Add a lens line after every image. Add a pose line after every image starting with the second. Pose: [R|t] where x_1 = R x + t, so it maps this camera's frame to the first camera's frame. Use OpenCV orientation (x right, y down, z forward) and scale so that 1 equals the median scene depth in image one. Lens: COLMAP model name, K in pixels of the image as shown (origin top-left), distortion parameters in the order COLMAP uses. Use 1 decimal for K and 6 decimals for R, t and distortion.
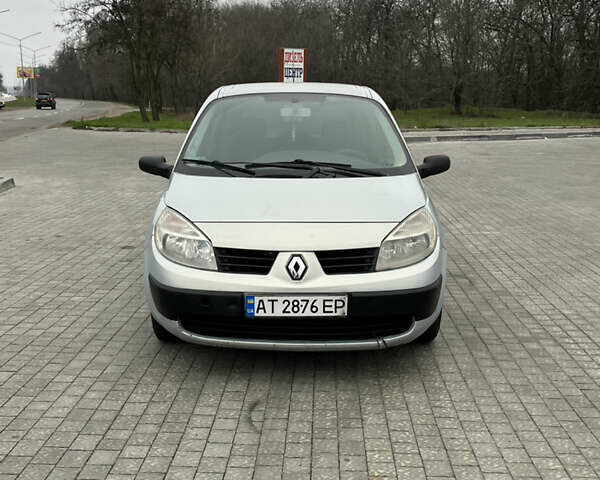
lens RADIAL K [[743.9, 0, 300.0], [0, 743.9, 240.0], [0, 0, 1]] dist [0.033900, 0.007719]
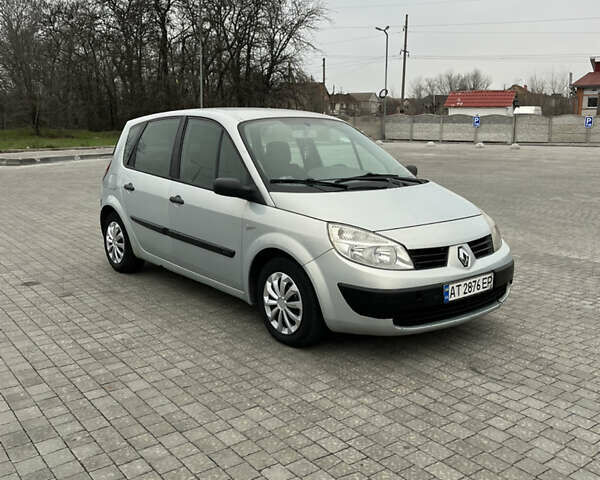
lens RADIAL K [[620.8, 0, 302.5], [0, 620.8, 240.0], [0, 0, 1]] dist [0.034246, 0.002899]
pose [[0.780942, -0.121539, 0.612665, -0.847346], [0.121023, 0.991740, 0.042475, -0.067835], [-0.612767, 0.040976, 0.789200, 0.335747]]
